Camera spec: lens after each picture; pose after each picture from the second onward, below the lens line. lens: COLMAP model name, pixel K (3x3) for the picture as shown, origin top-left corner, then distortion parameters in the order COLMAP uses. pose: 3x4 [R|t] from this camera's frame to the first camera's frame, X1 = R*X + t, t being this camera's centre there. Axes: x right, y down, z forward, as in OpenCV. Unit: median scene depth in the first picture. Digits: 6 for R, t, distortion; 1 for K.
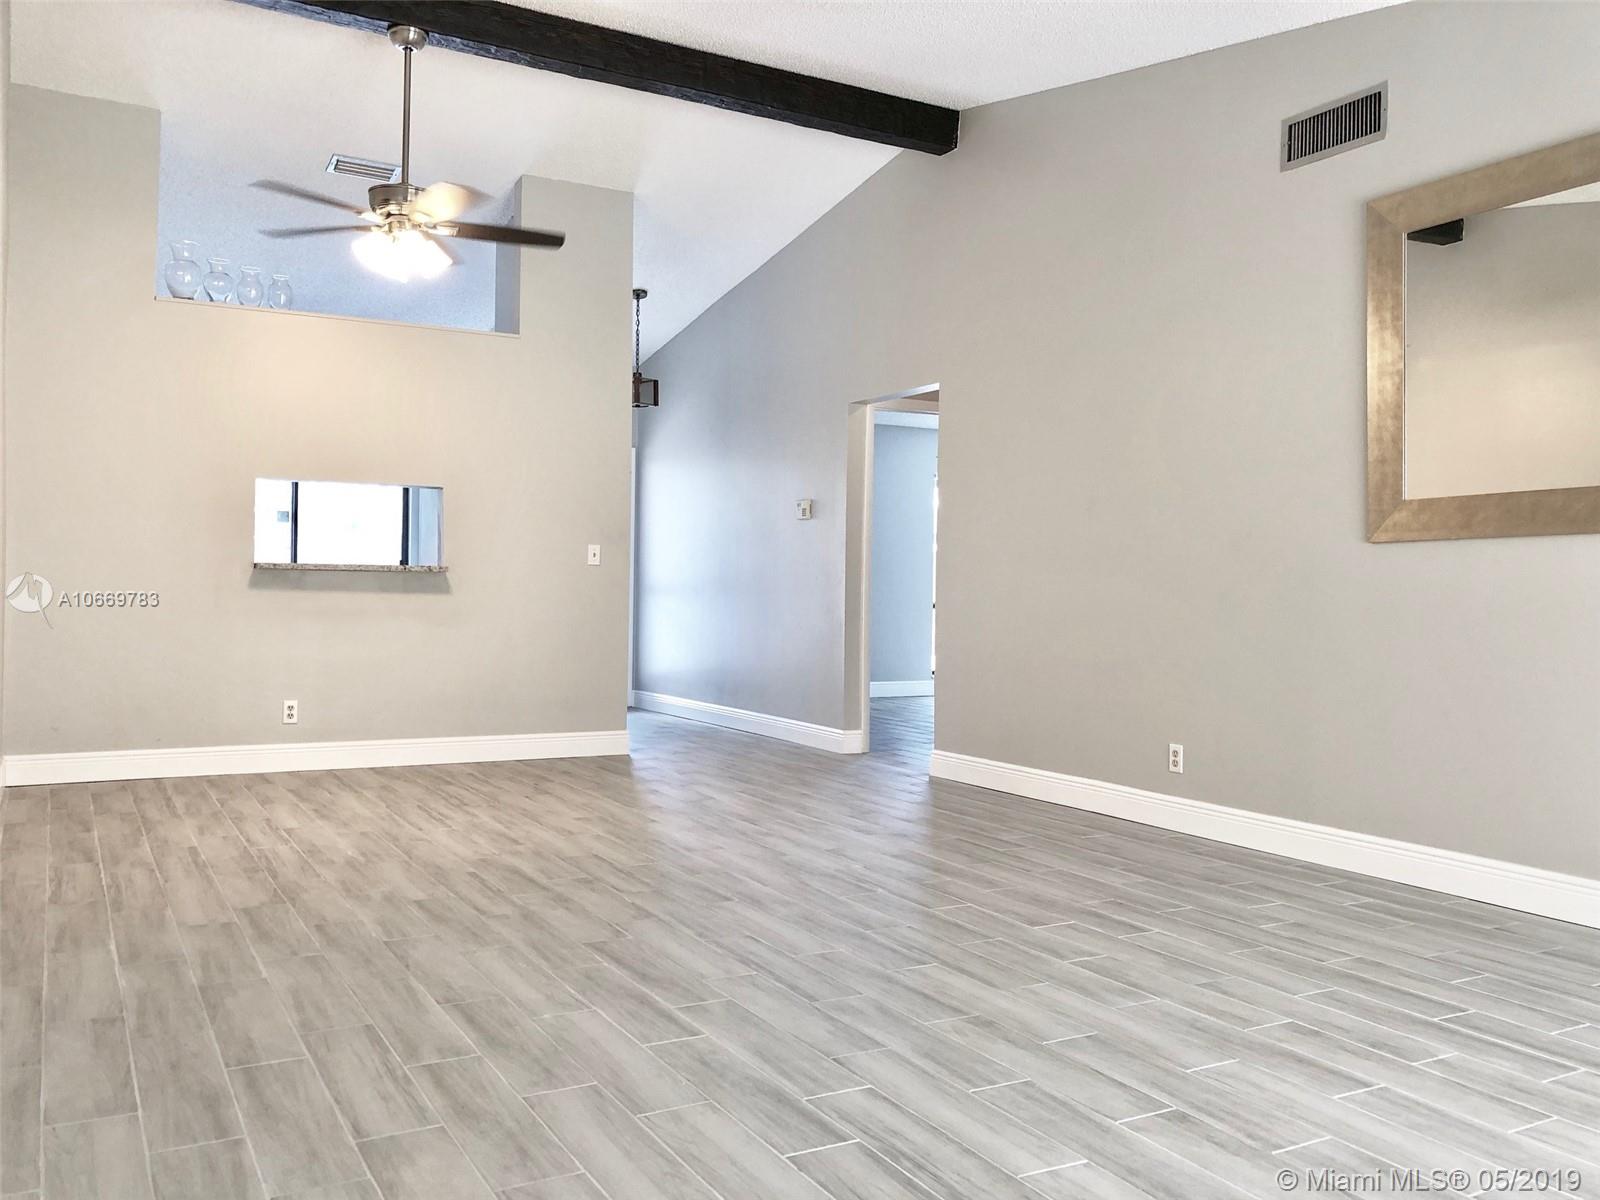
lens RADIAL K [[1330.4, 0, 786.9], [0, 1330.4, 598.7], [0, 0, 1]] dist [0.006116, 0.020622]
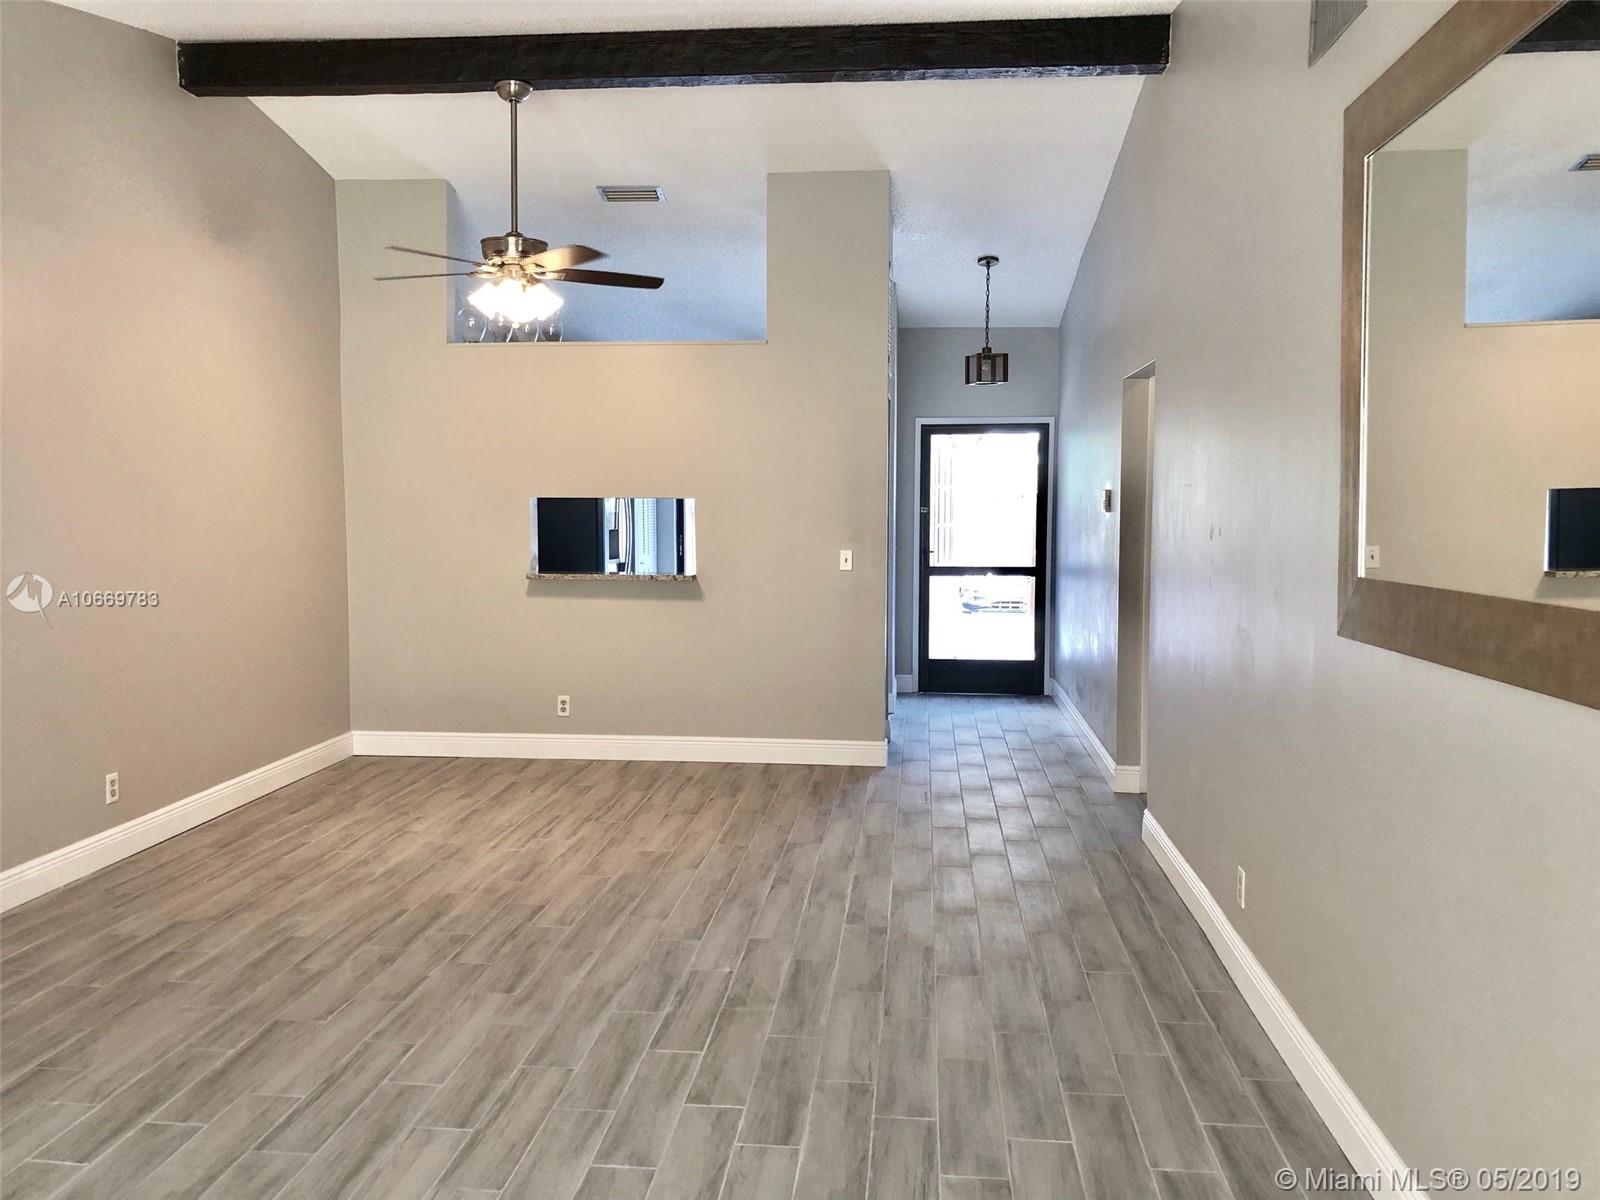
lens RADIAL K [[1330.4, 0, 788.3], [0, 1330.4, 586.1], [0, 0, 1]] dist [0.006116, 0.020622]
pose [[0.817973, 0.026010, -0.574668, 0.599979], [0.005897, 0.998546, 0.053588, -0.105609], [0.575226, -0.047222, 0.816630, 0.305495]]
